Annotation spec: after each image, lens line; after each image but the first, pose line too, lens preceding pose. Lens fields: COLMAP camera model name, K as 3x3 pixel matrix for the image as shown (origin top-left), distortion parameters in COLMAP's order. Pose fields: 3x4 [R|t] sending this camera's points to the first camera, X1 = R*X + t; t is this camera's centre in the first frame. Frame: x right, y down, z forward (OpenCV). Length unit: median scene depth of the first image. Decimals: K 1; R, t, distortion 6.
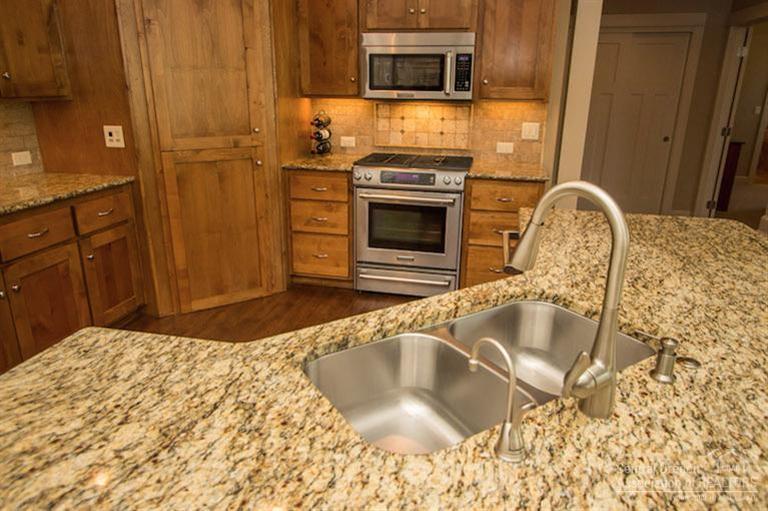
lens RADIAL K [[523.9, 0, 389.1], [0, 523.9, 252.3], [0, 0, 1]] dist [-0.010188, 0.002806]
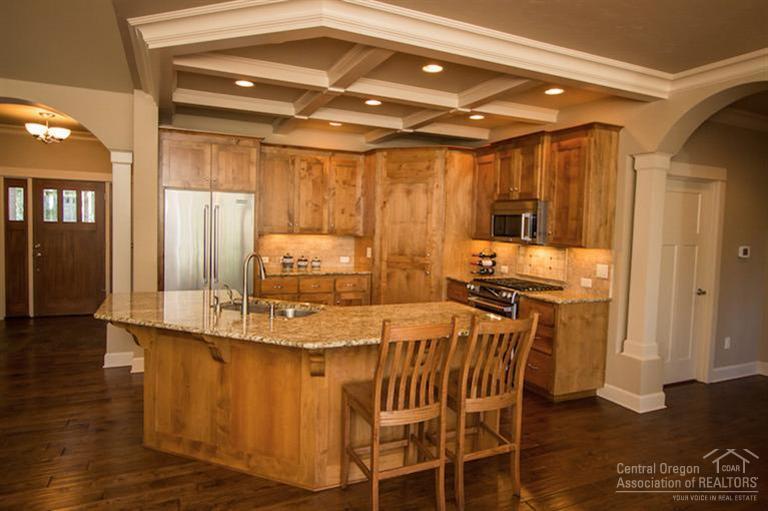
lens RADIAL K [[474.3, 0, 385.0], [0, 474.3, 250.5], [0, 0, 1]] dist [-0.005501, 0.001237]
pose [[0.588519, 0.050149, -0.806926, 0.930735], [-0.269553, 0.953139, -0.137359, 0.017830], [0.762224, 0.298348, 0.574458, -0.064027]]
